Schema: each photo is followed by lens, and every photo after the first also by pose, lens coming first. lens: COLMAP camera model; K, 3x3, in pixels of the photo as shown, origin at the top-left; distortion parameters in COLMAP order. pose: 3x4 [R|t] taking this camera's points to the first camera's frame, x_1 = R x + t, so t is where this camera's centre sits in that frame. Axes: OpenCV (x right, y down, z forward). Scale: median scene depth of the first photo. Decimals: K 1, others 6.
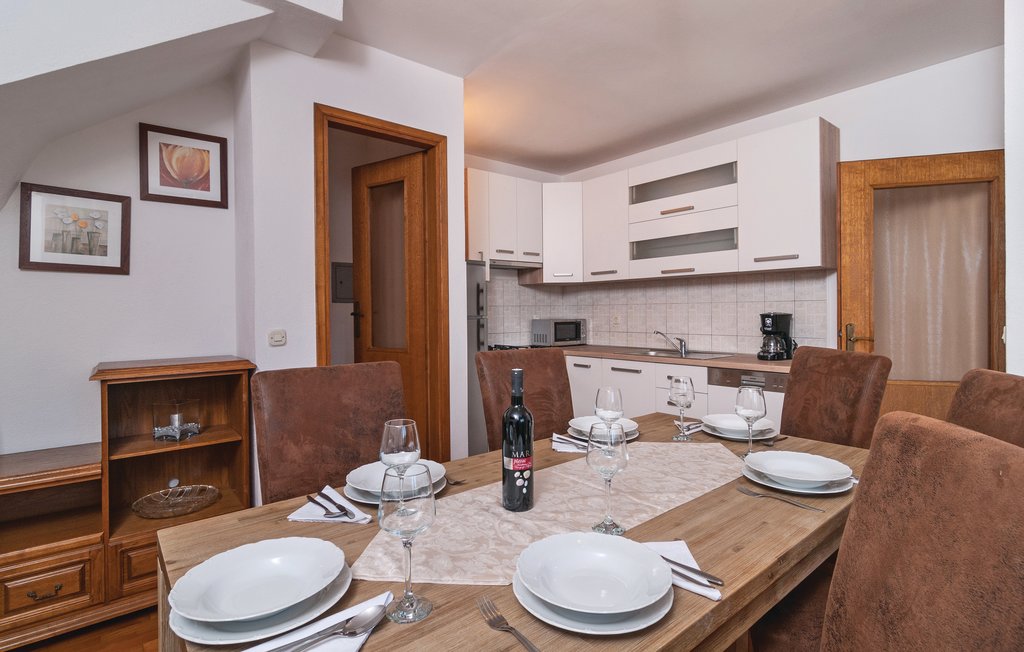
lens RADIAL K [[498.3, 0, 528.2], [0, 498.3, 310.9], [0, 0, 1]] dist [-0.012025, 0.001125]
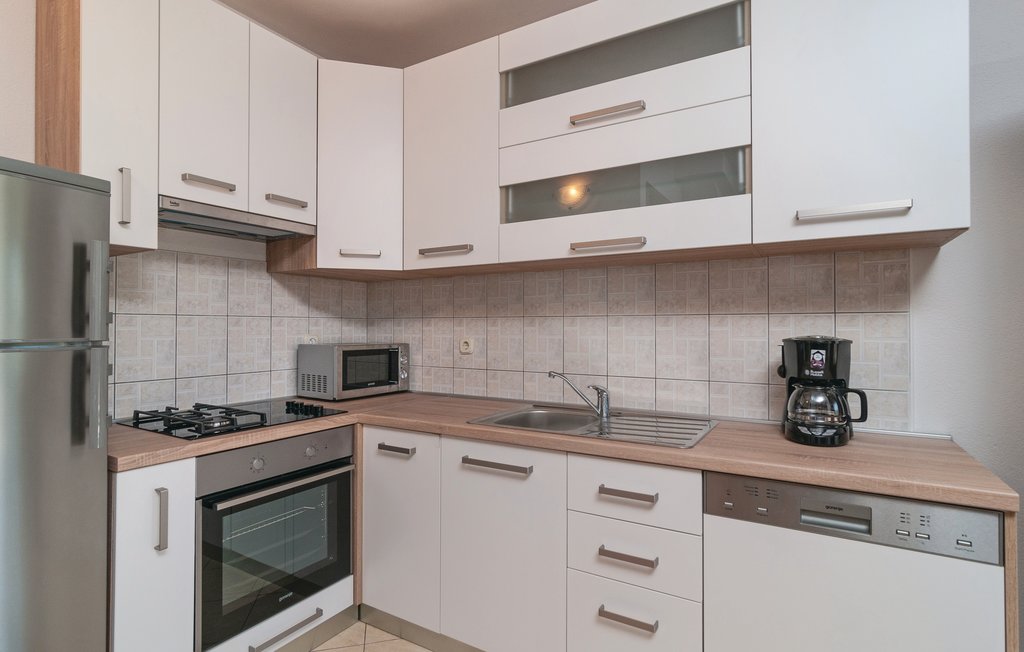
lens RADIAL K [[498.3, 0, 528.2], [0, 498.3, 310.9], [0, 0, 1]] dist [-0.012025, 0.001125]
pose [[0.947869, 0.018962, 0.318097, 0.077164], [-0.009191, 0.999440, -0.032190, -0.002620], [-0.318529, 0.027588, 0.947512, 0.528744]]
